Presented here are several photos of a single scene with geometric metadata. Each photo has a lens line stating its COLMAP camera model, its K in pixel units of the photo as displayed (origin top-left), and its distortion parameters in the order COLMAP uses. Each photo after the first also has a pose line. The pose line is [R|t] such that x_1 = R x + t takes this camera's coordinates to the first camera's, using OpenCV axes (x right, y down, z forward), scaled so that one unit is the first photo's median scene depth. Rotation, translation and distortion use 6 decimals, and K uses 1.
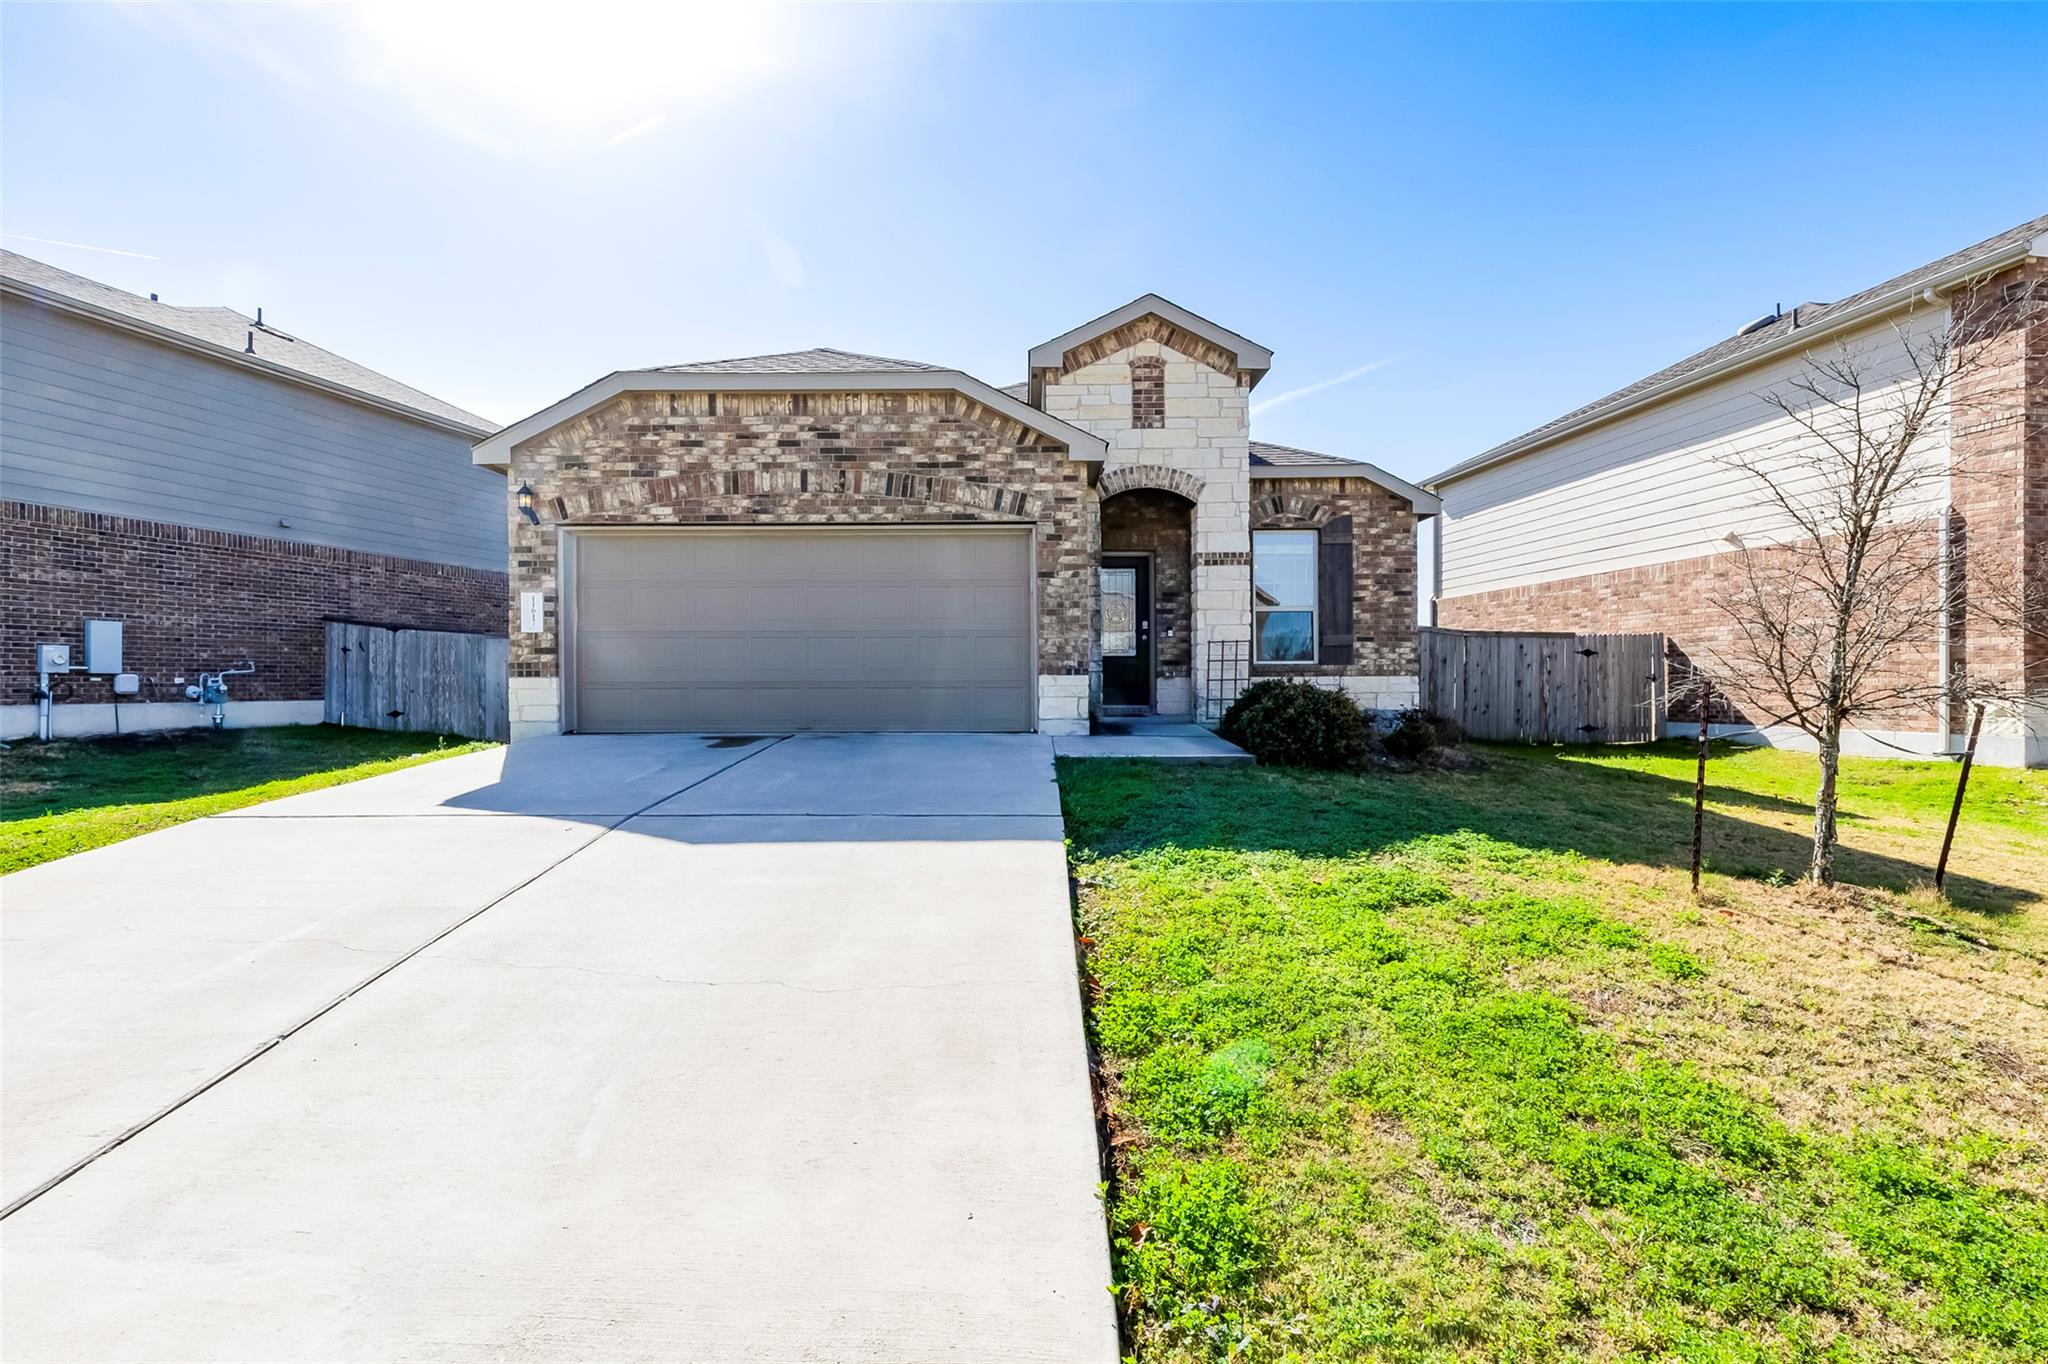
lens RADIAL K [[921.6, 0, 1022.1], [0, 921.6, 688.2], [0, 0, 1]] dist [-0.000794, -0.000275]
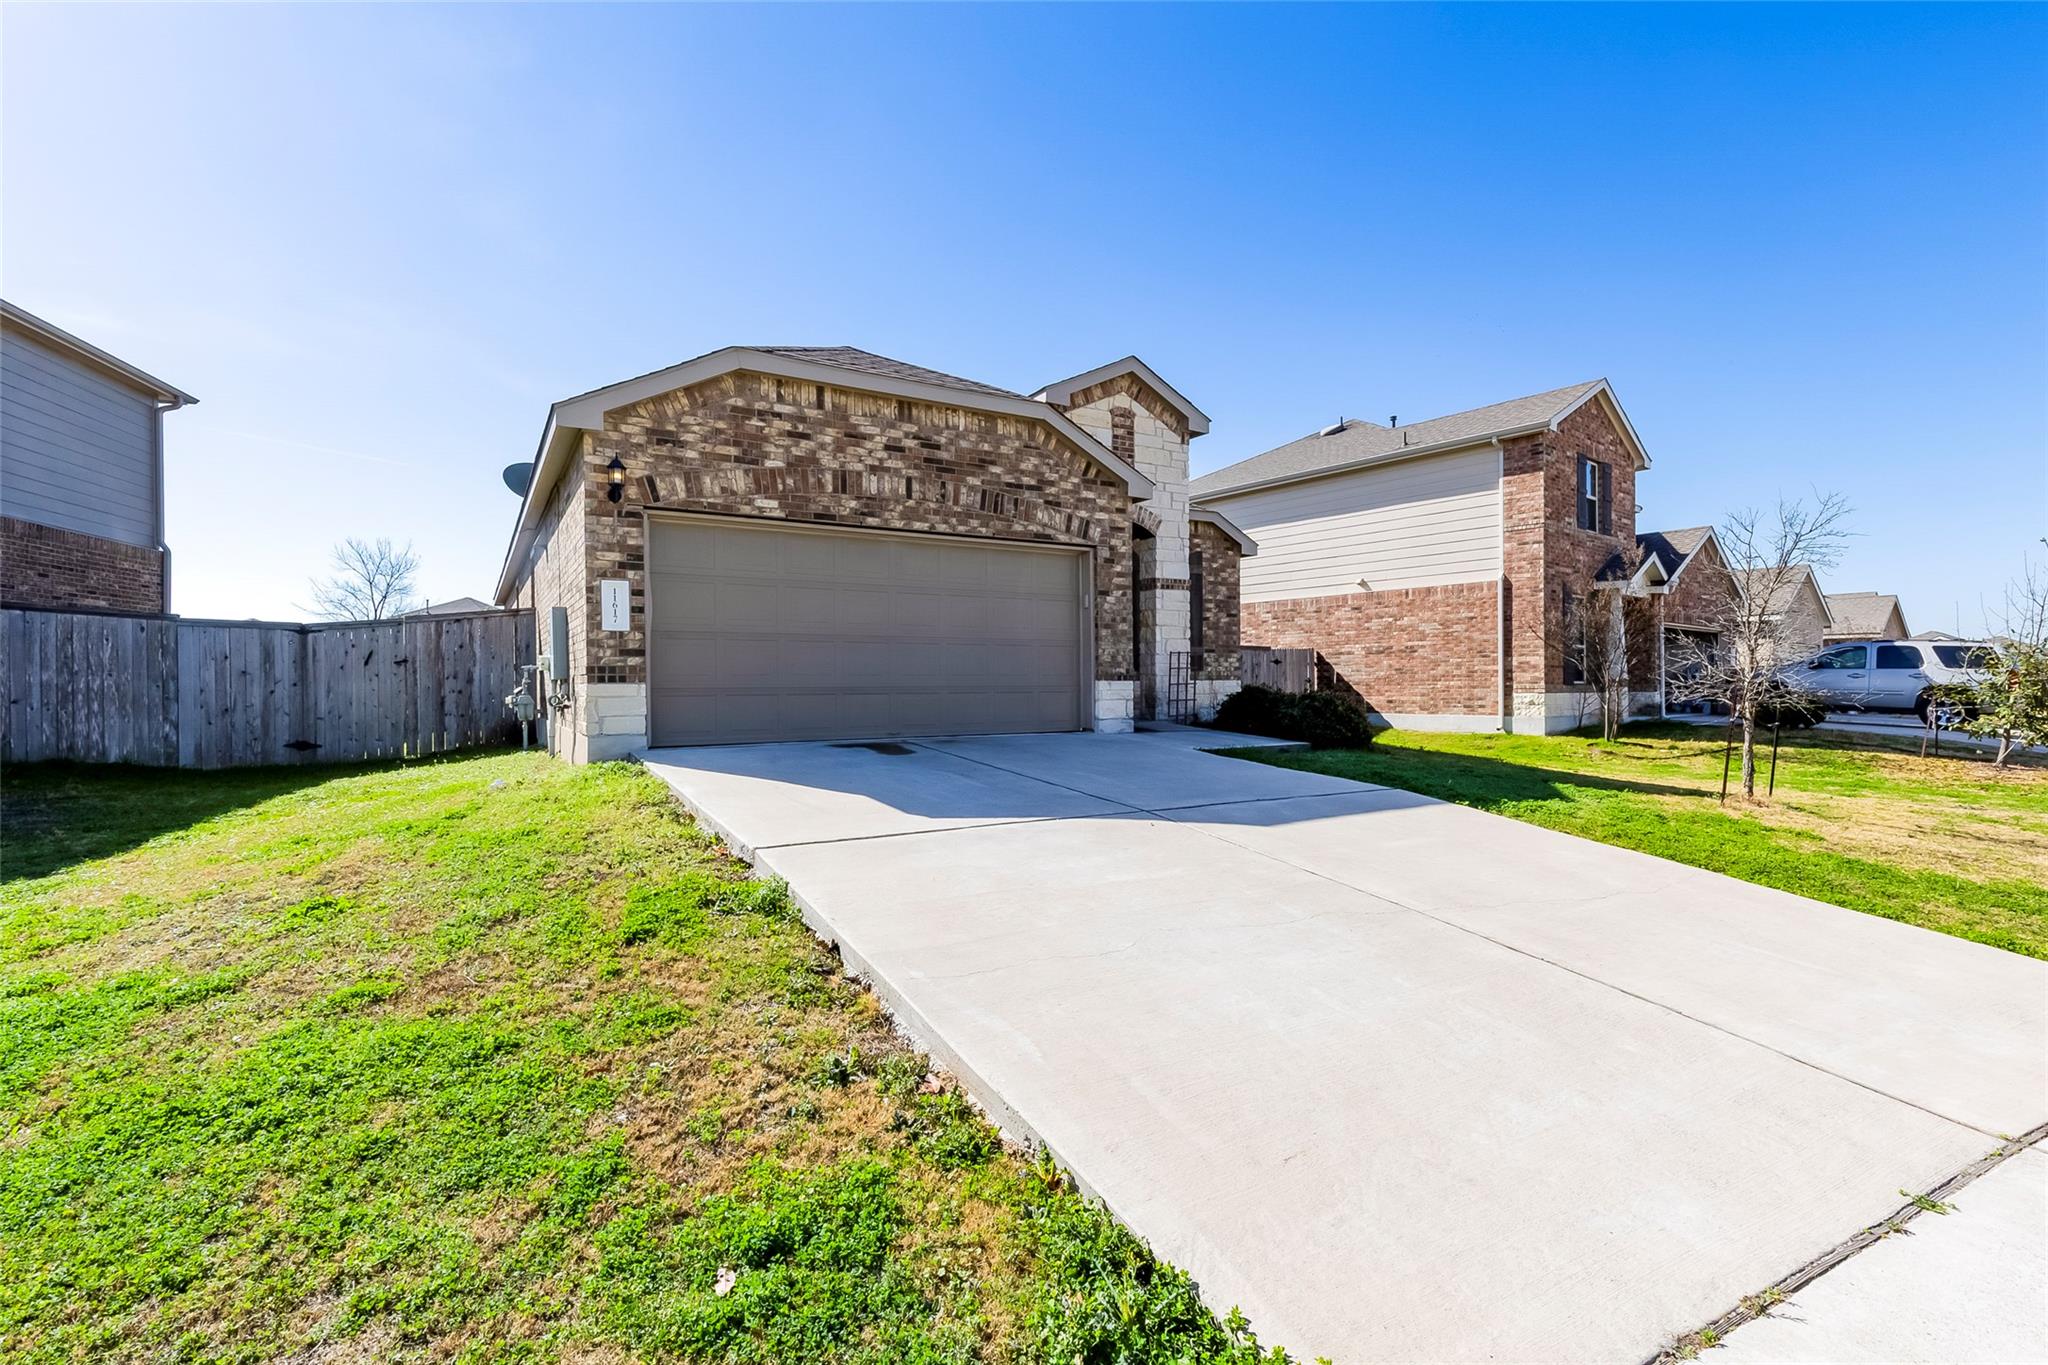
lens RADIAL K [[921.6, 0, 1022.1], [0, 921.6, 688.7], [0, 0, 1]] dist [-0.000794, -0.000275]
pose [[0.853912, -0.005106, 0.520392, -0.655719], [0.004283, 0.999987, 0.002783, -0.007901], [-0.520400, -0.000148, 0.853923, 0.076353]]
